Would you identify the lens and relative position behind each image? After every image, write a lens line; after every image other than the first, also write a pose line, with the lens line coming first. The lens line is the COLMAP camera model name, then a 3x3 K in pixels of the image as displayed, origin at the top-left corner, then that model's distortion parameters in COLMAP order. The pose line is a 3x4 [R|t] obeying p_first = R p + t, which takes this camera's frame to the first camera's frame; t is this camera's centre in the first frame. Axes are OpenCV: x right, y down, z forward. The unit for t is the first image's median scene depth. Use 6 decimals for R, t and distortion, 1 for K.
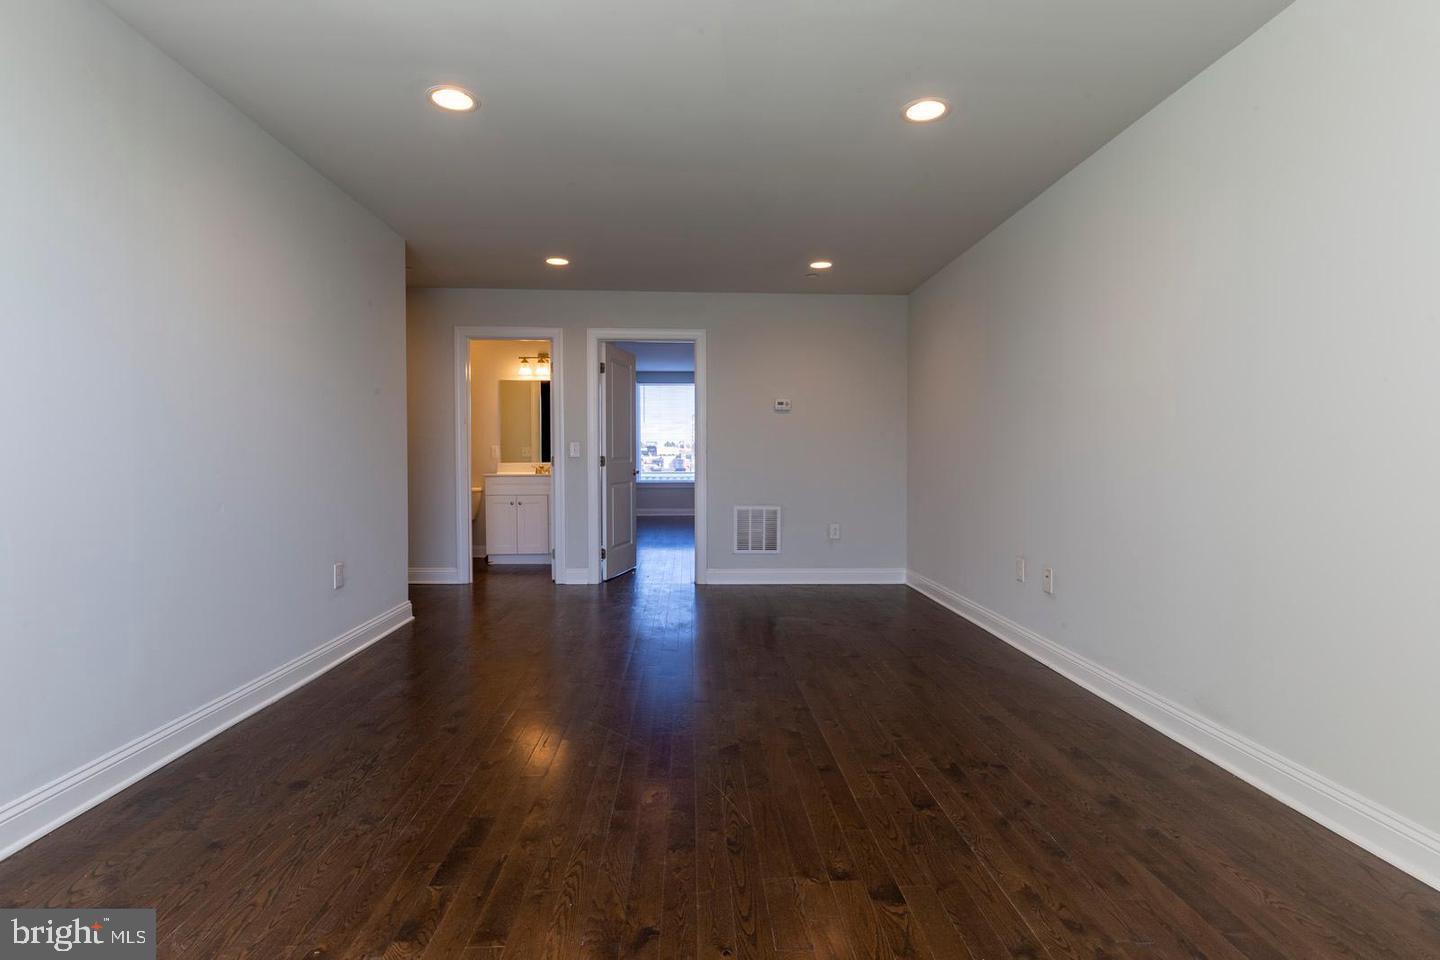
lens RADIAL K [[716.7, 0, 712.3], [0, 716.7, 479.6], [0, 0, 1]] dist [-0.000112, -0.002003]
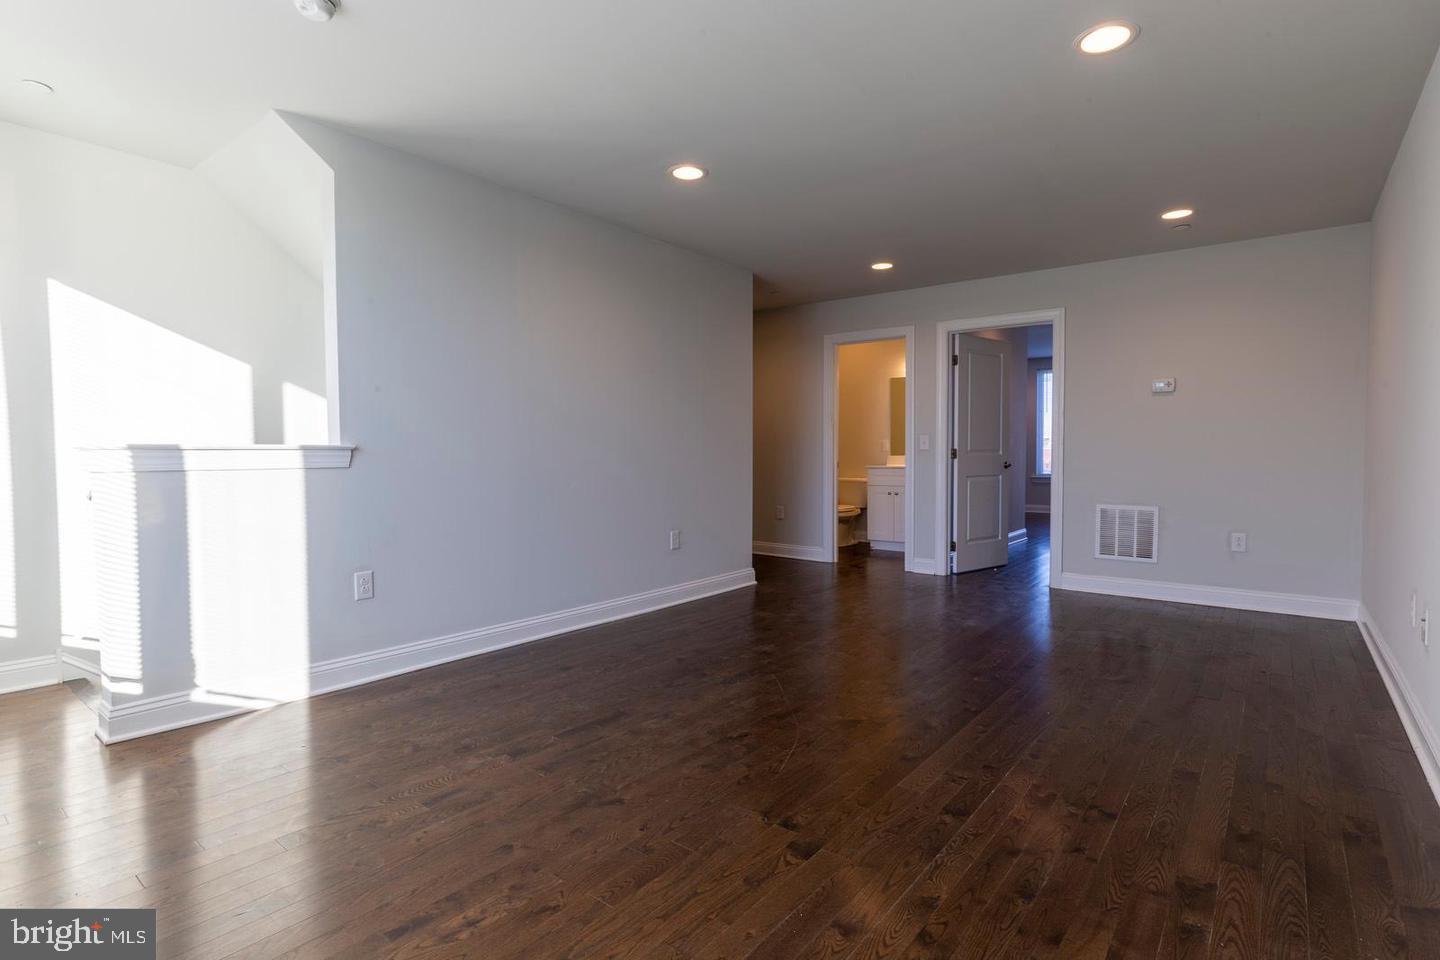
lens RADIAL K [[716.7, 0, 712.3], [0, 716.7, 479.6], [0, 0, 1]] dist [-0.000112, -0.002003]
pose [[0.755540, 0.021800, -0.654740, 0.252097], [-0.015929, 0.999762, 0.014907, 0.001015], [0.654909, -0.000833, 0.755707, 0.026201]]
